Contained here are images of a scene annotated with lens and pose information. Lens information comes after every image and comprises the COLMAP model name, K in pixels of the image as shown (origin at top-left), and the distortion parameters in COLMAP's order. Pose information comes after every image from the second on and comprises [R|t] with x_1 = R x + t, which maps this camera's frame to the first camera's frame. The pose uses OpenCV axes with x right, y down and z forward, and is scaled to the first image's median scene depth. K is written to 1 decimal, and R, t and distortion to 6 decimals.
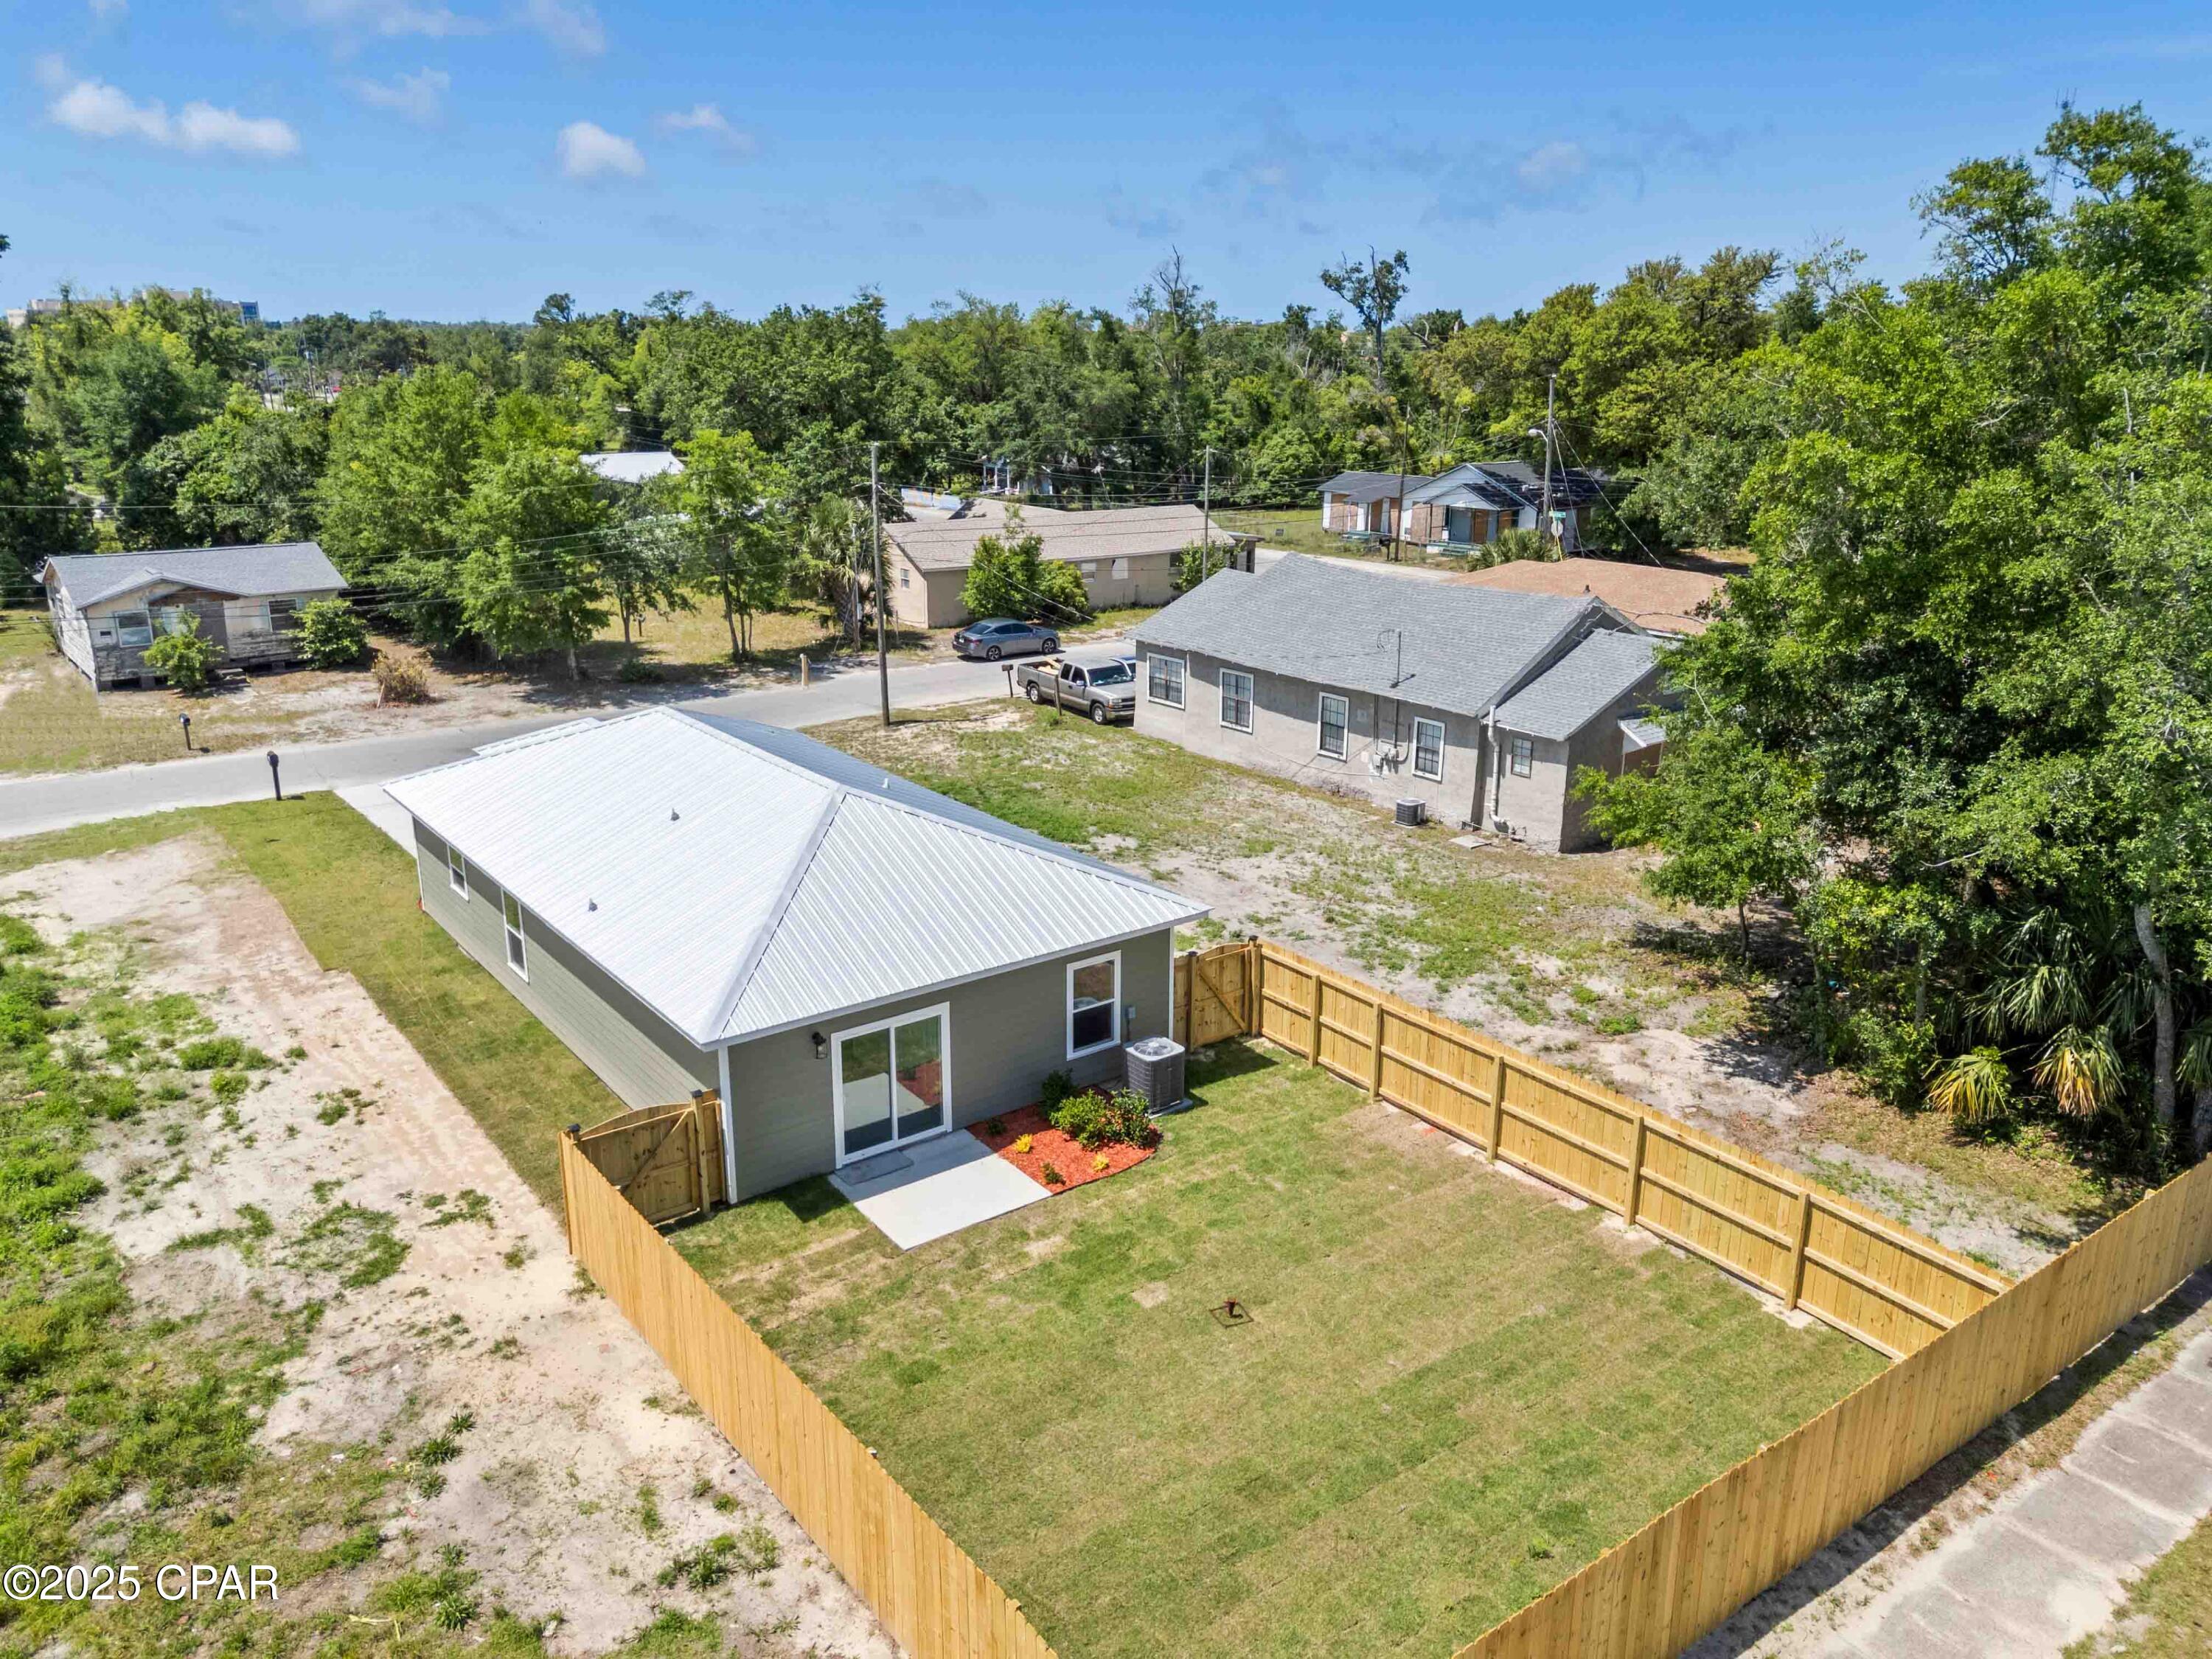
lens RADIAL K [[1622.8, 0, 1101.3], [0, 1622.8, 826.6], [0, 0, 1]] dist [0.092137, -0.106784]
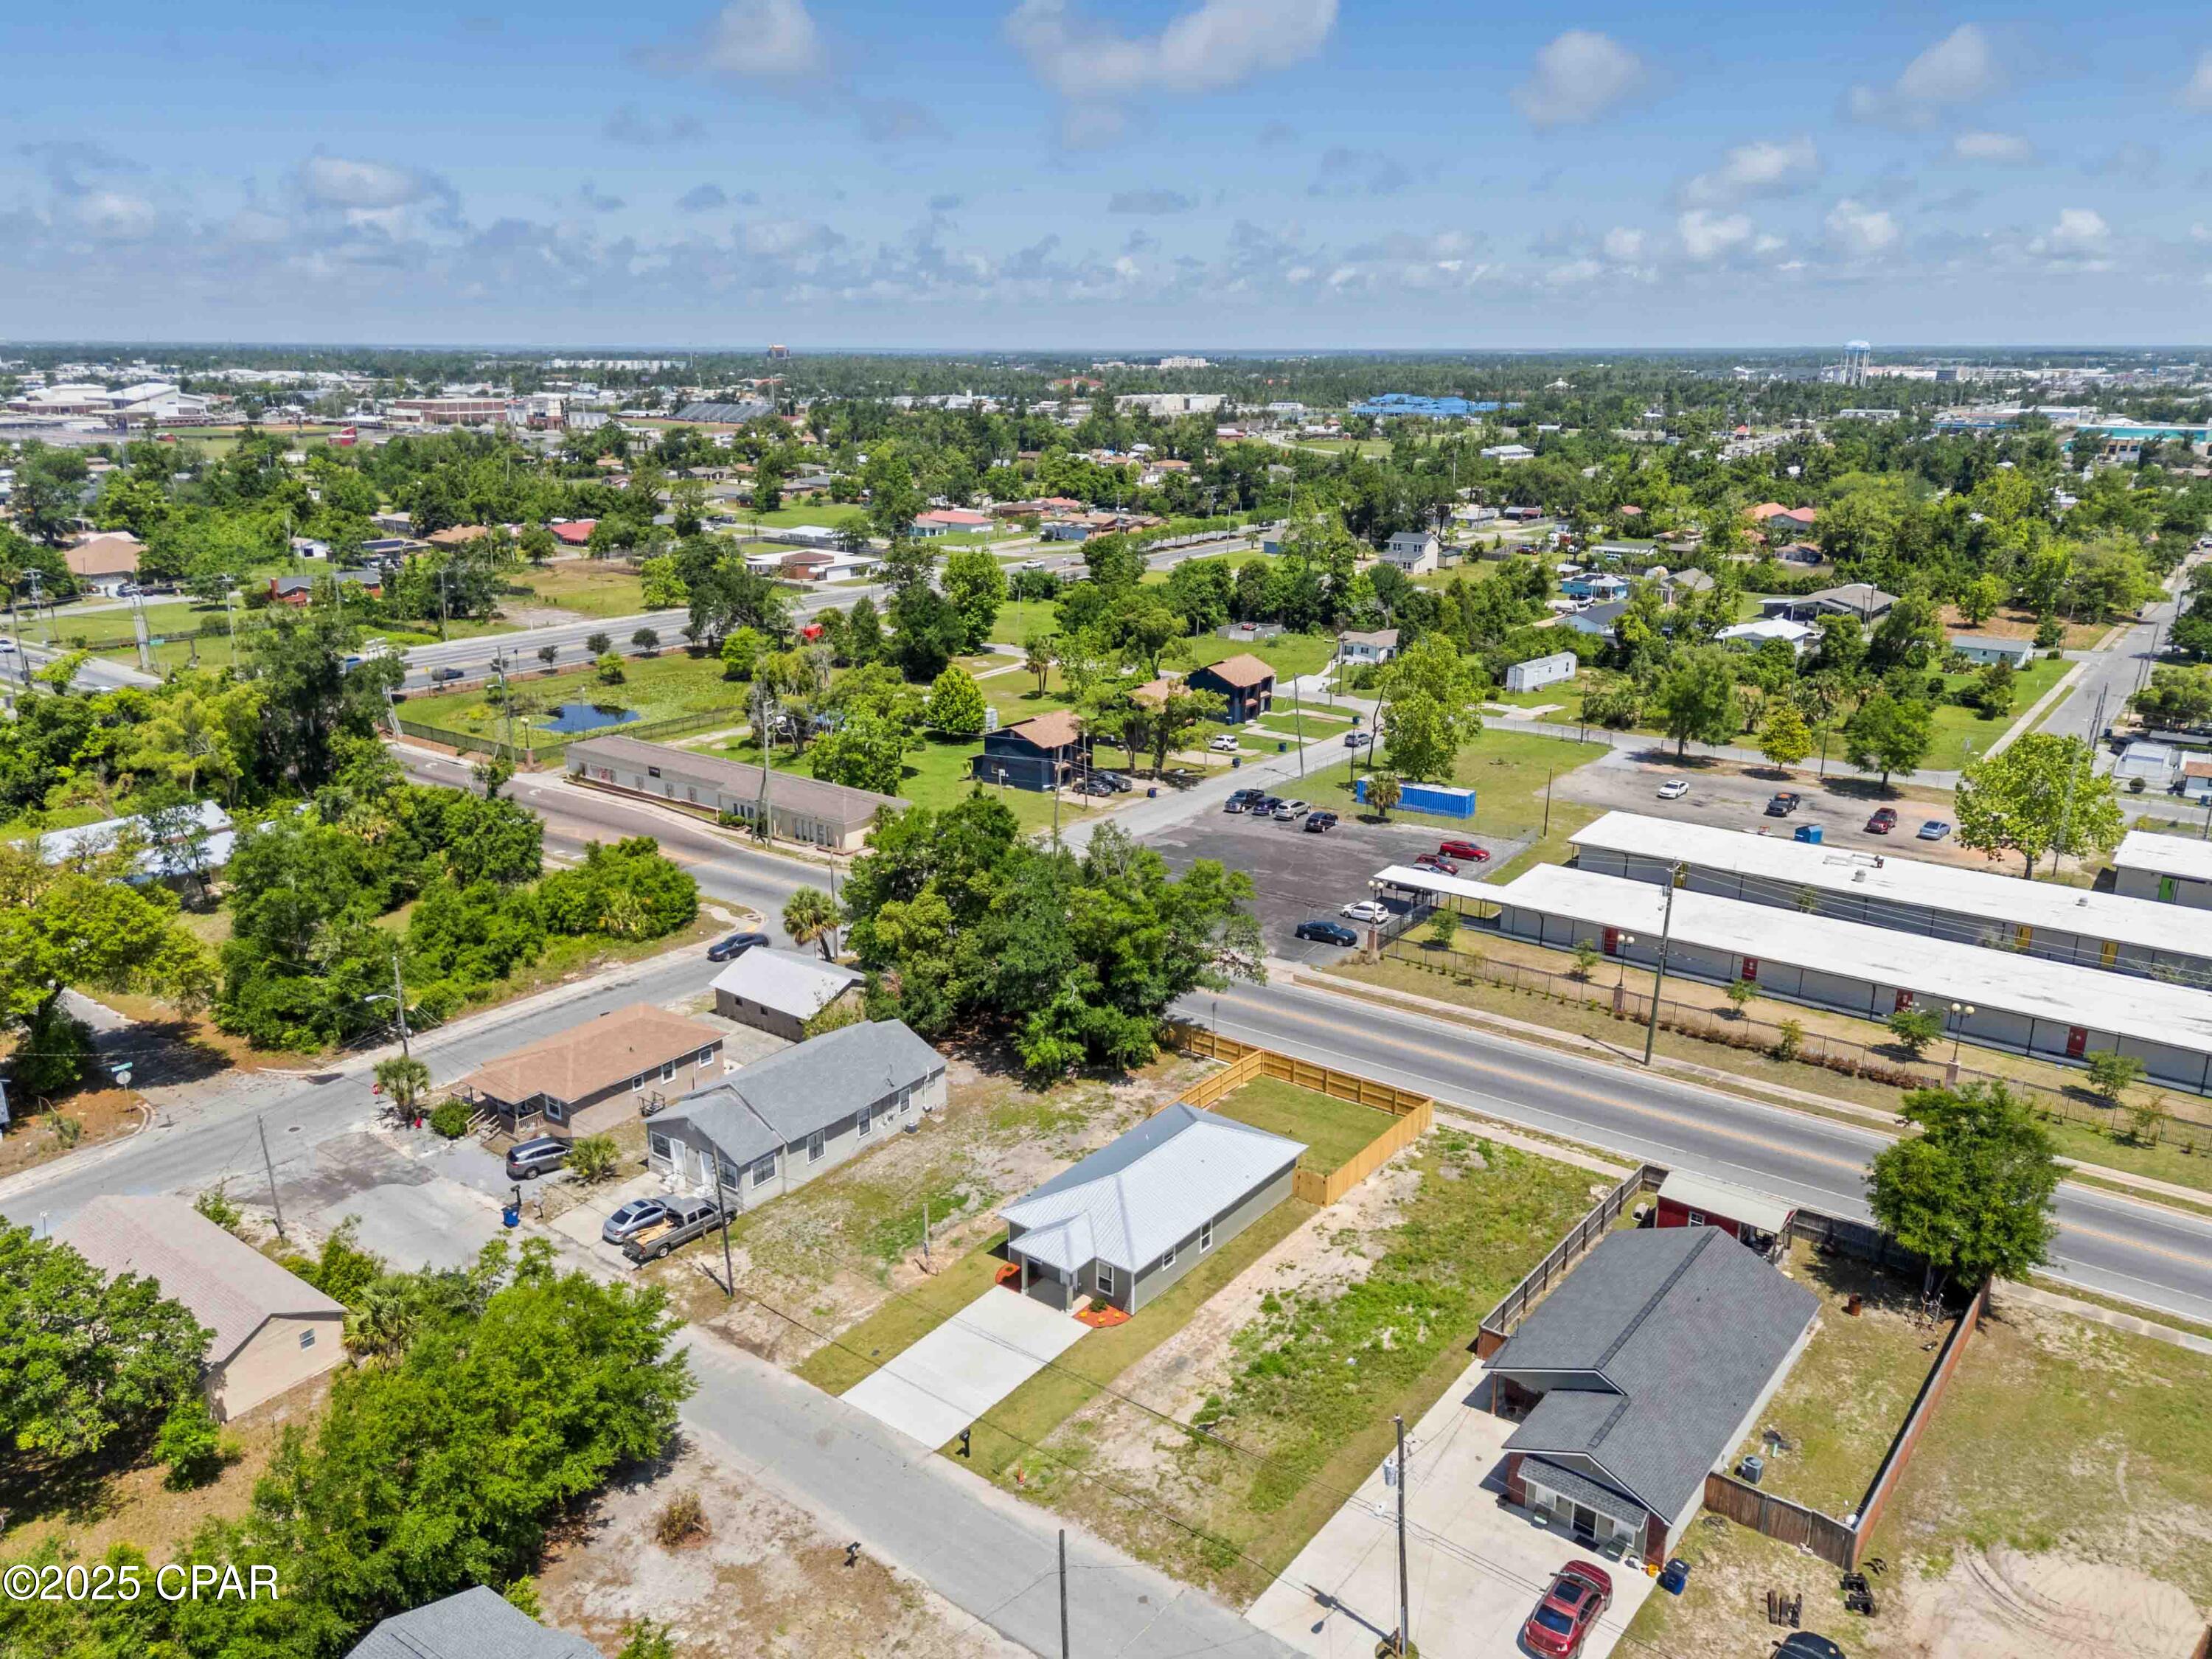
lens RADIAL K [[1622.8, 0, 1101.3], [0, 1622.8, 826.6], [0, 0, 1]] dist [0.092137, -0.106784]
pose [[-0.269417, -0.273306, 0.923428, -2.482797], [0.284853, 0.893360, 0.347515, -1.459796], [-0.919931, 0.356668, -0.162834, 1.249238]]
